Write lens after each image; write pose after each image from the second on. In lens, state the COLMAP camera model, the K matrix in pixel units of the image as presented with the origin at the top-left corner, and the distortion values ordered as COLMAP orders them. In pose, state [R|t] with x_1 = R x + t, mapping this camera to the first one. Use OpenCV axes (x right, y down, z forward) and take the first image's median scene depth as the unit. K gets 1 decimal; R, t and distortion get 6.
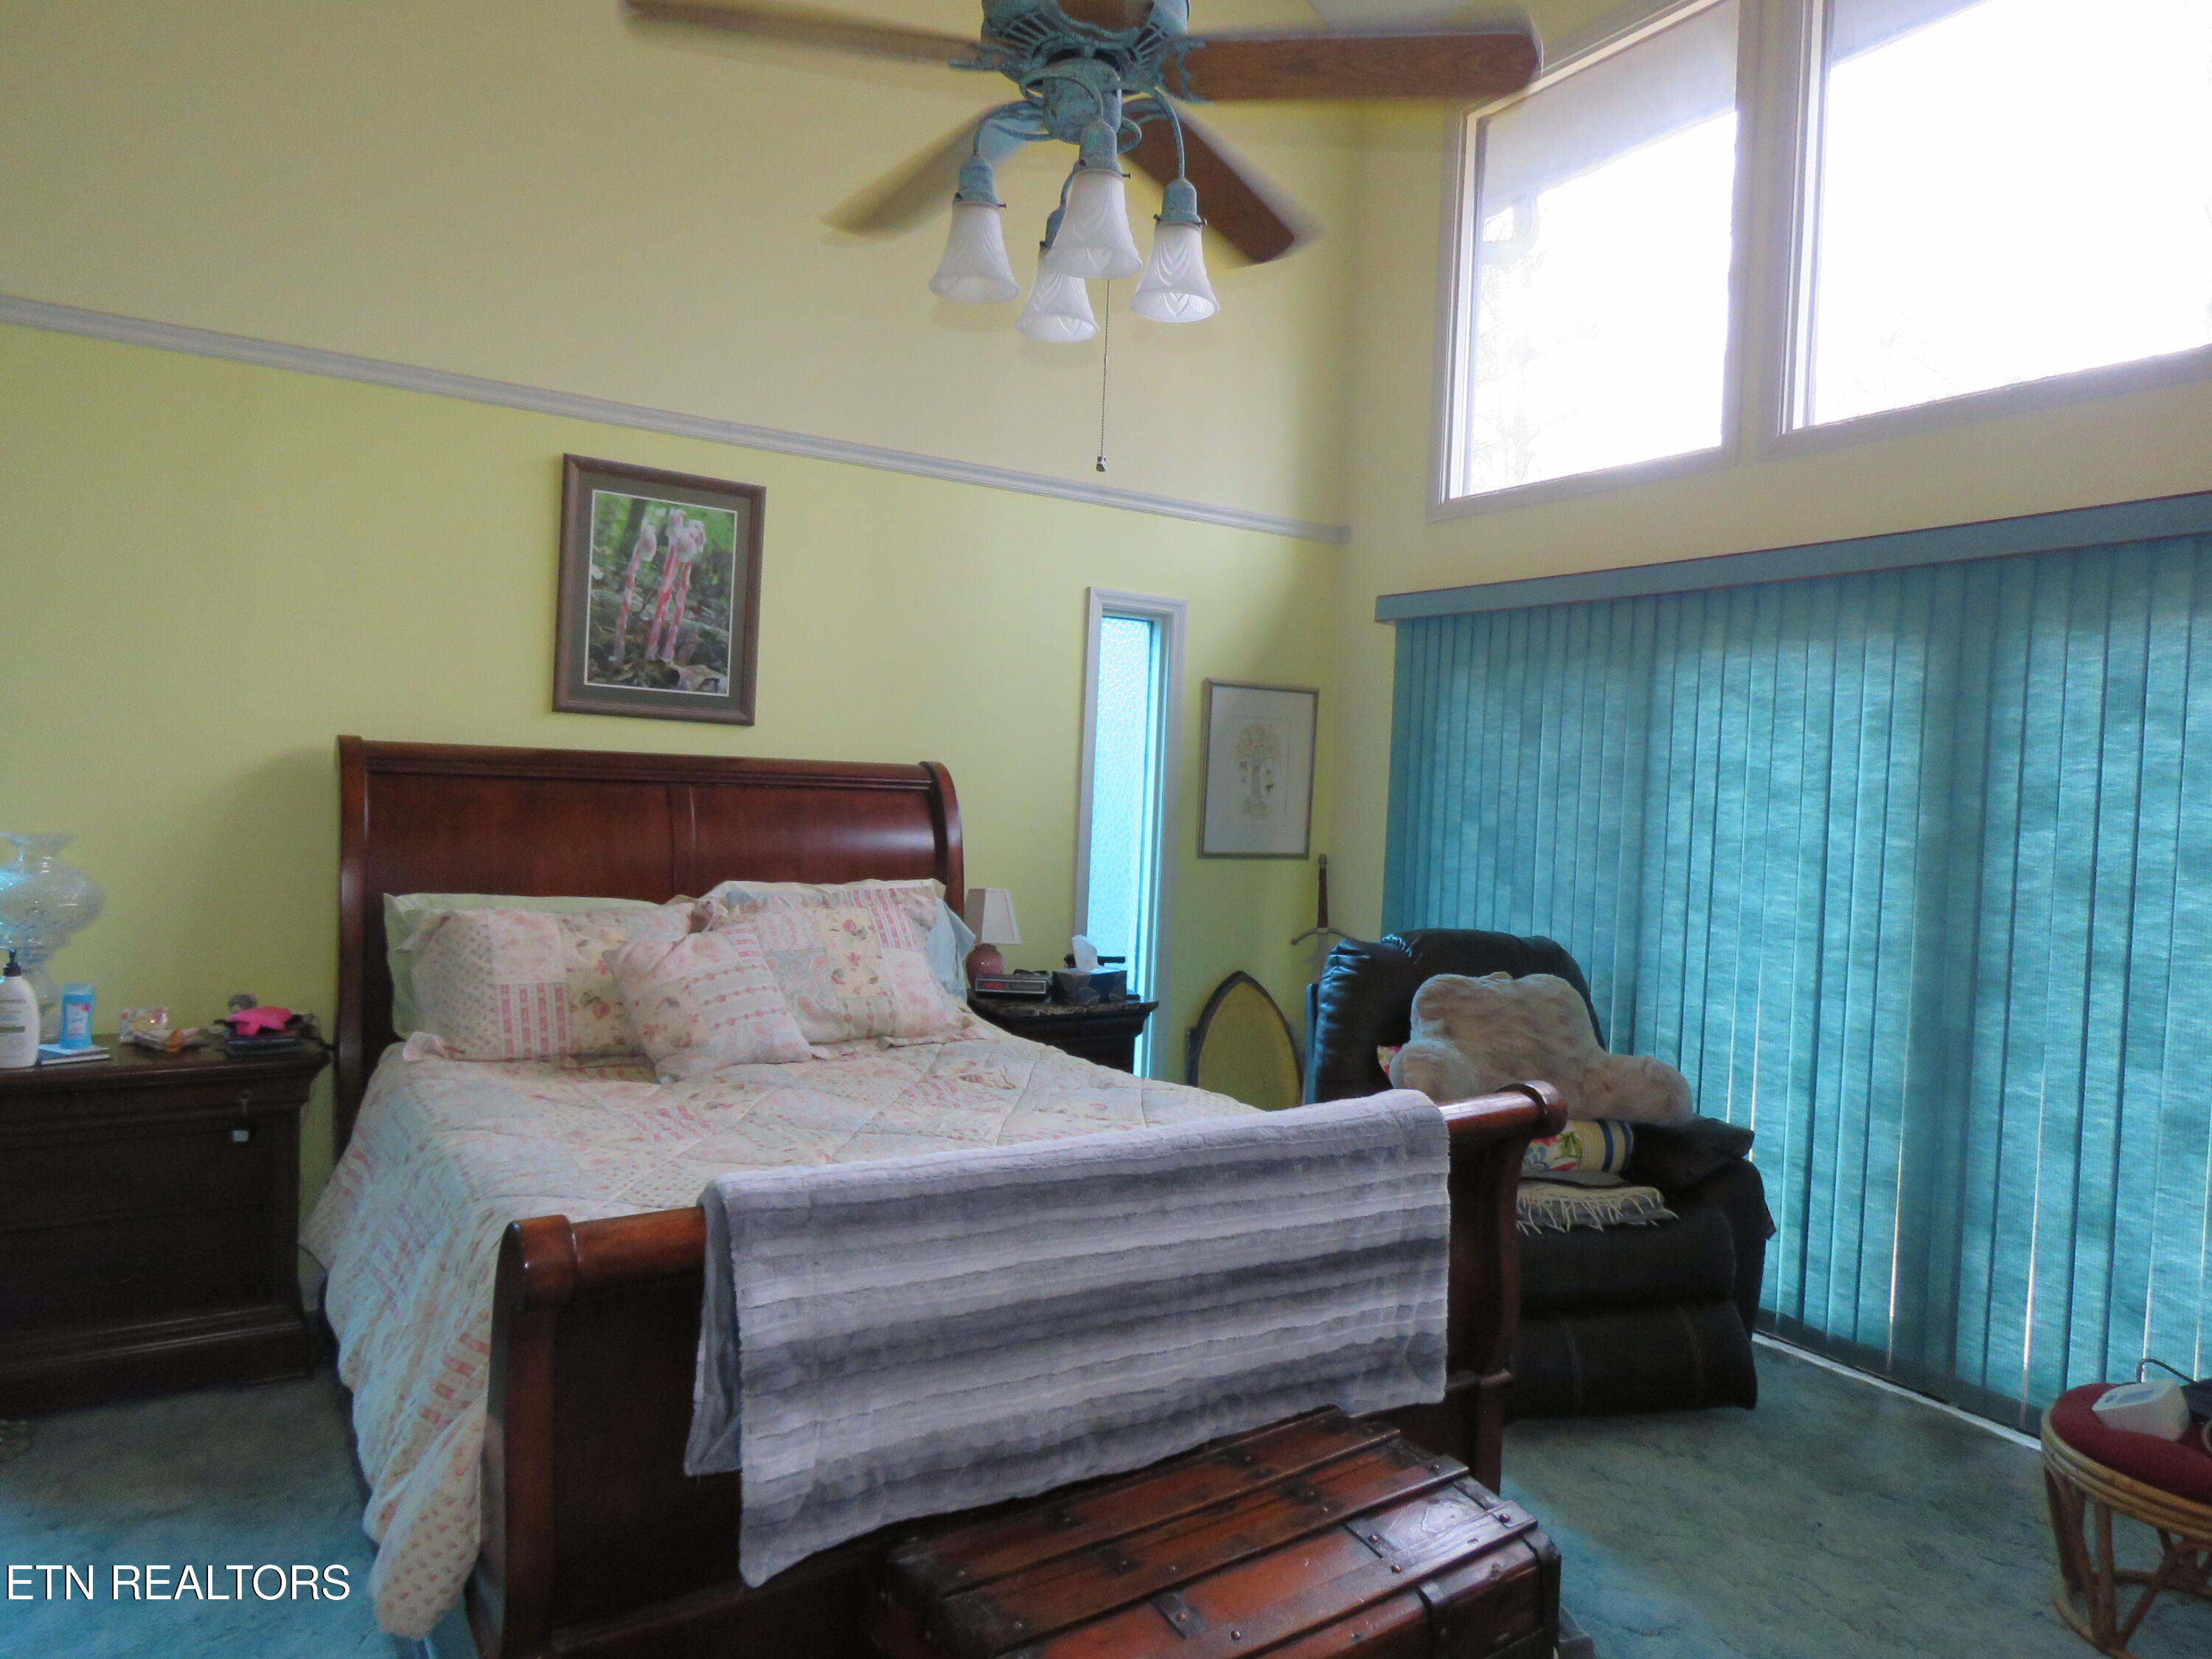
lens RADIAL K [[1395.0, 0, 1106.8], [0, 1395.0, 824.6], [0, 0, 1]] dist [-0.019867, 0.005020]
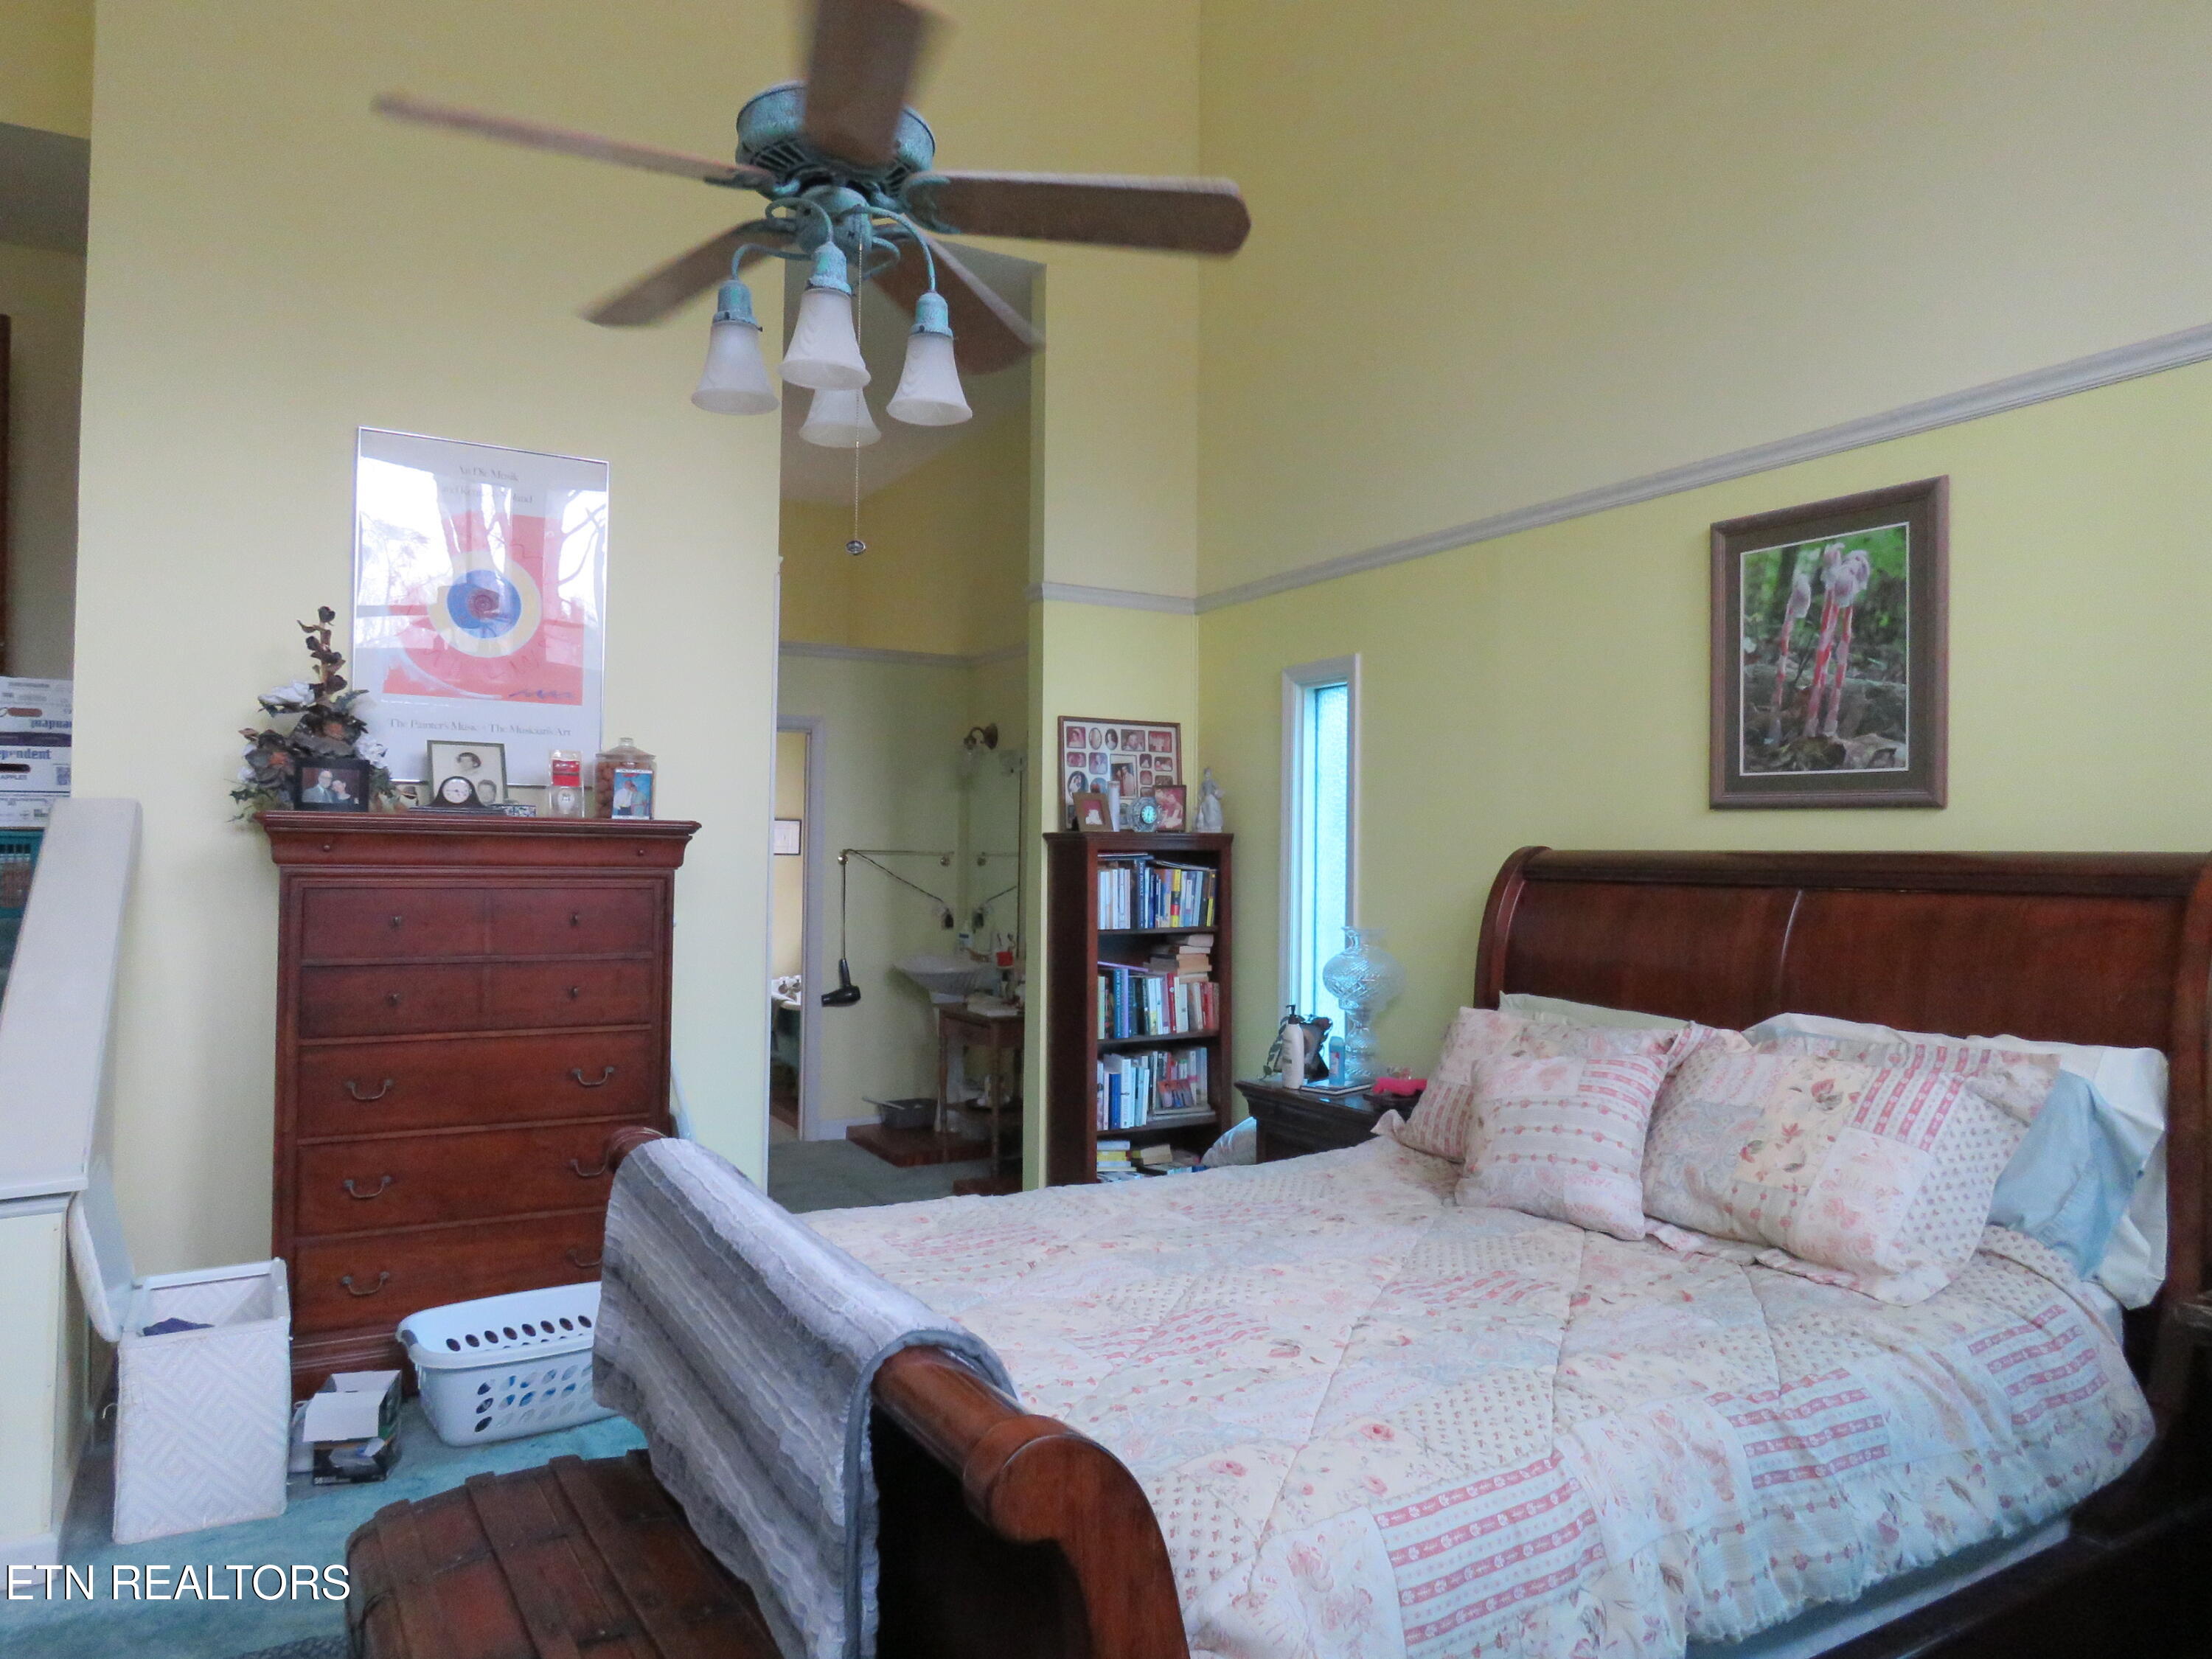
lens RADIAL K [[1395.0, 0, 1107.5], [0, 1395.0, 830.7], [0, 0, 1]] dist [-0.019867, 0.005020]
pose [[-0.041302, -0.053830, -0.997696, 0.496898], [-0.038203, 0.997903, -0.052259, -0.005310], [0.998416, 0.035956, -0.043272, 0.627982]]
